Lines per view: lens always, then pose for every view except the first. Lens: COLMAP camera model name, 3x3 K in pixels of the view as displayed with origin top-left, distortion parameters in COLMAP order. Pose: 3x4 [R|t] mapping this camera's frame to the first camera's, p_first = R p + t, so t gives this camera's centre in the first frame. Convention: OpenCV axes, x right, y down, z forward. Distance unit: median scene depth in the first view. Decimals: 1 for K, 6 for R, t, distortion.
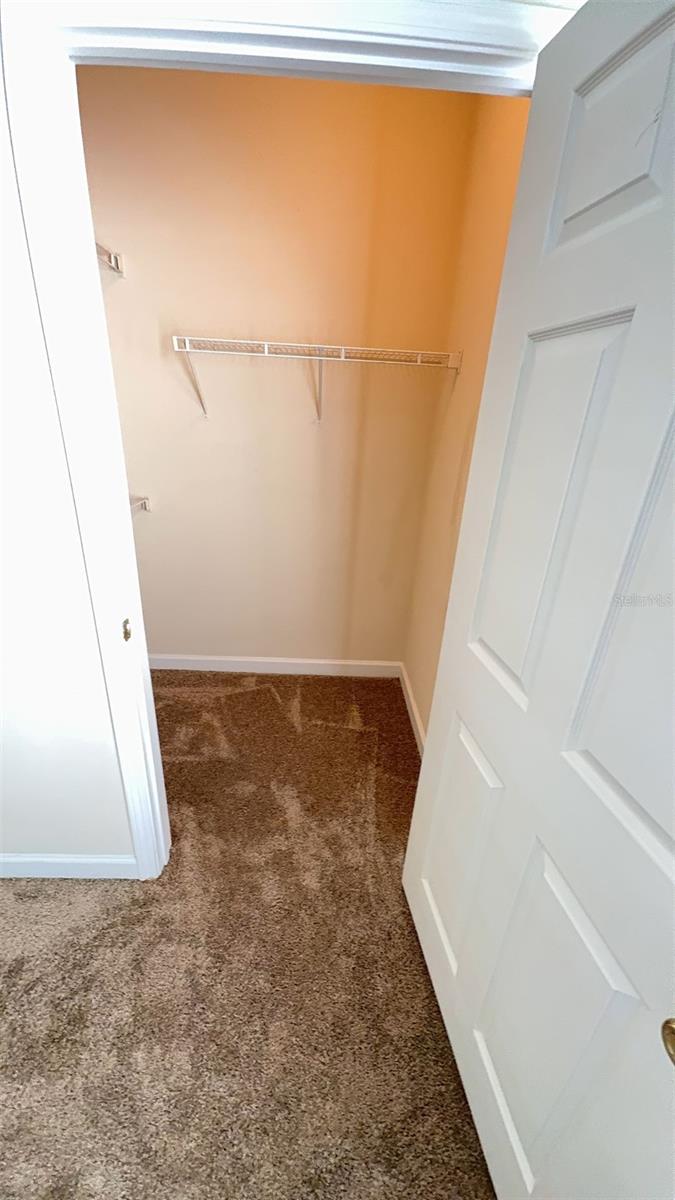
lens RADIAL K [[455.1, 0, 337.6], [0, 455.1, 602.1], [0, 0, 1]] dist [0.002741, -0.000492]
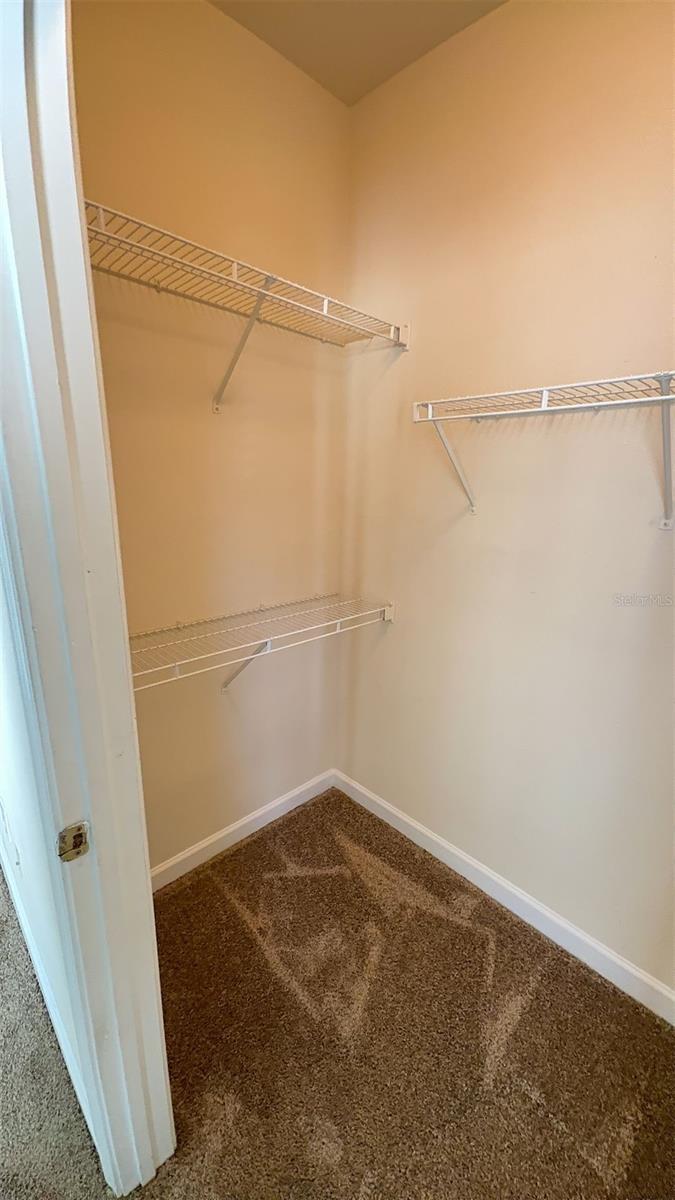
lens RADIAL K [[455.1, 0, 333.4], [0, 455.1, 598.7], [0, 0, 1]] dist [0.002741, -0.000492]
pose [[0.681571, 0.152856, -0.715609, 0.078822], [-0.284641, 0.956302, -0.066833, -0.151292], [0.674123, 0.249243, 0.695296, 0.359833]]
